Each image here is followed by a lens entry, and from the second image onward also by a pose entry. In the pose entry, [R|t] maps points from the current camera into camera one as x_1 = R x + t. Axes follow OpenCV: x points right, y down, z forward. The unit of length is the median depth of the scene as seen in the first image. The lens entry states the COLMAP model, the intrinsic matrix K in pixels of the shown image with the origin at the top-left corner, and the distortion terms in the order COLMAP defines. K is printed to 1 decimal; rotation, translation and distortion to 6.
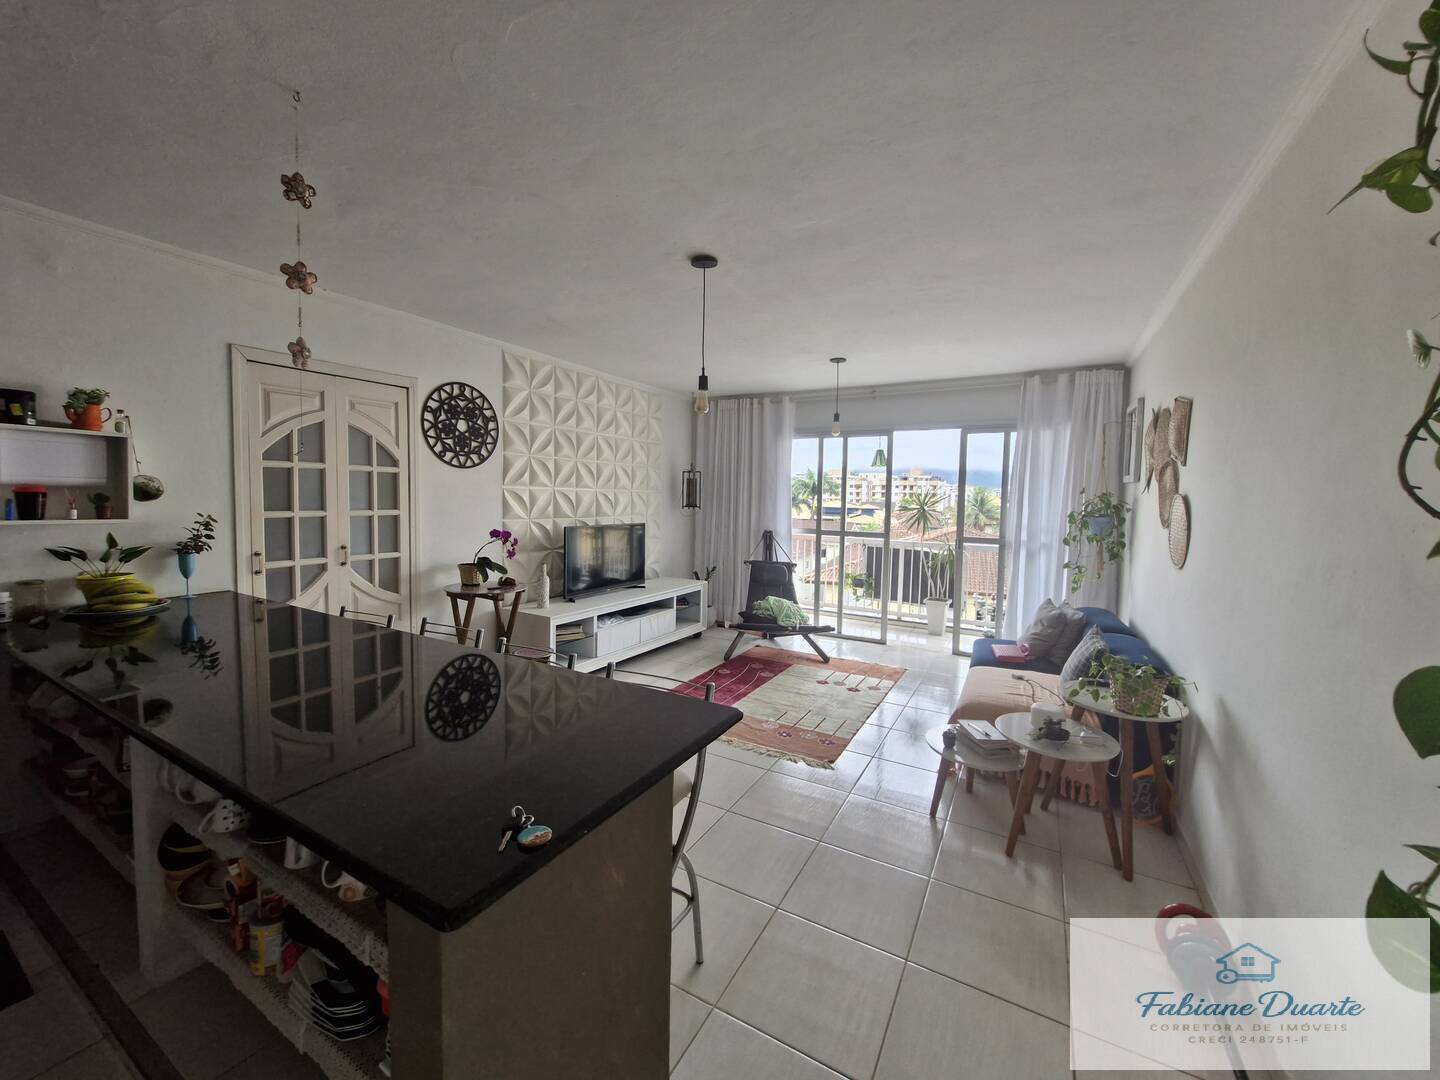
lens RADIAL K [[562.4, 0, 731.4], [0, 562.4, 528.2], [0, 0, 1]] dist [0.001029, -0.000154]
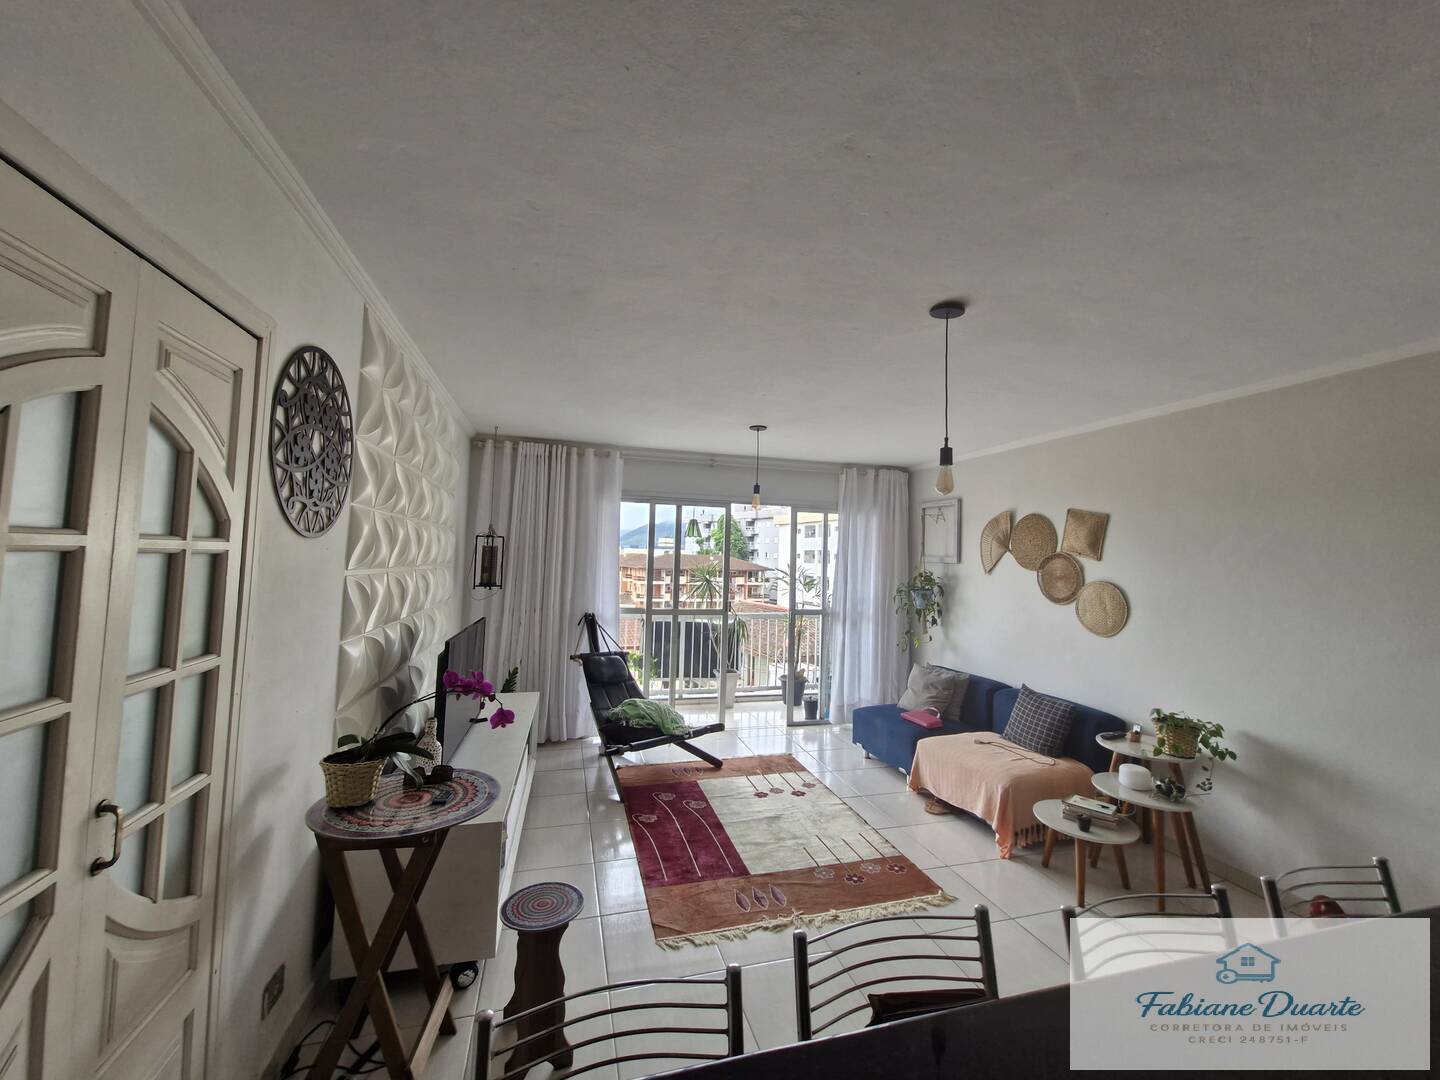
lens RADIAL K [[562.4, 0, 731.4], [0, 562.4, 528.2], [0, 0, 1]] dist [0.001029, -0.000154]
pose [[0.708938, 0.040581, 0.704102, -0.532975], [0.027044, 0.996045, -0.084637, -0.064092], [-0.704752, 0.079044, 0.705037, 0.430893]]
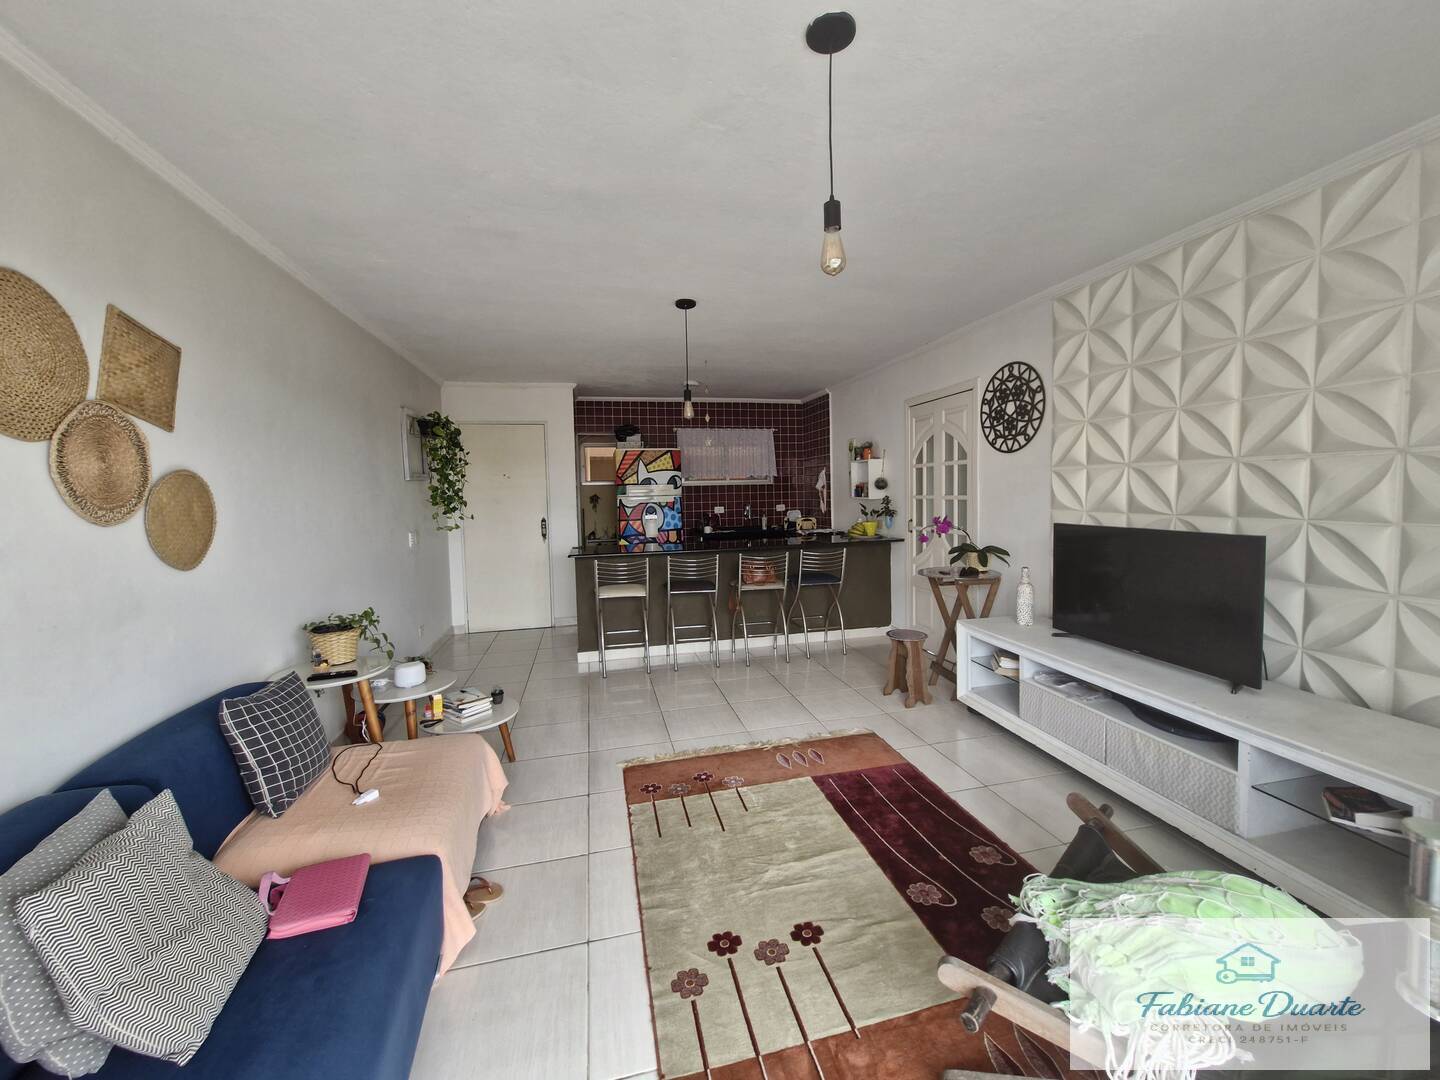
lens RADIAL K [[562.4, 0, 731.4], [0, 562.4, 528.2], [0, 0, 1]] dist [0.001029, -0.000154]
pose [[-0.740665, 0.039702, -0.670700, 0.497316], [-0.033135, 0.994880, 0.095482, -0.052130], [0.671057, 0.092944, -0.735557, 1.339025]]
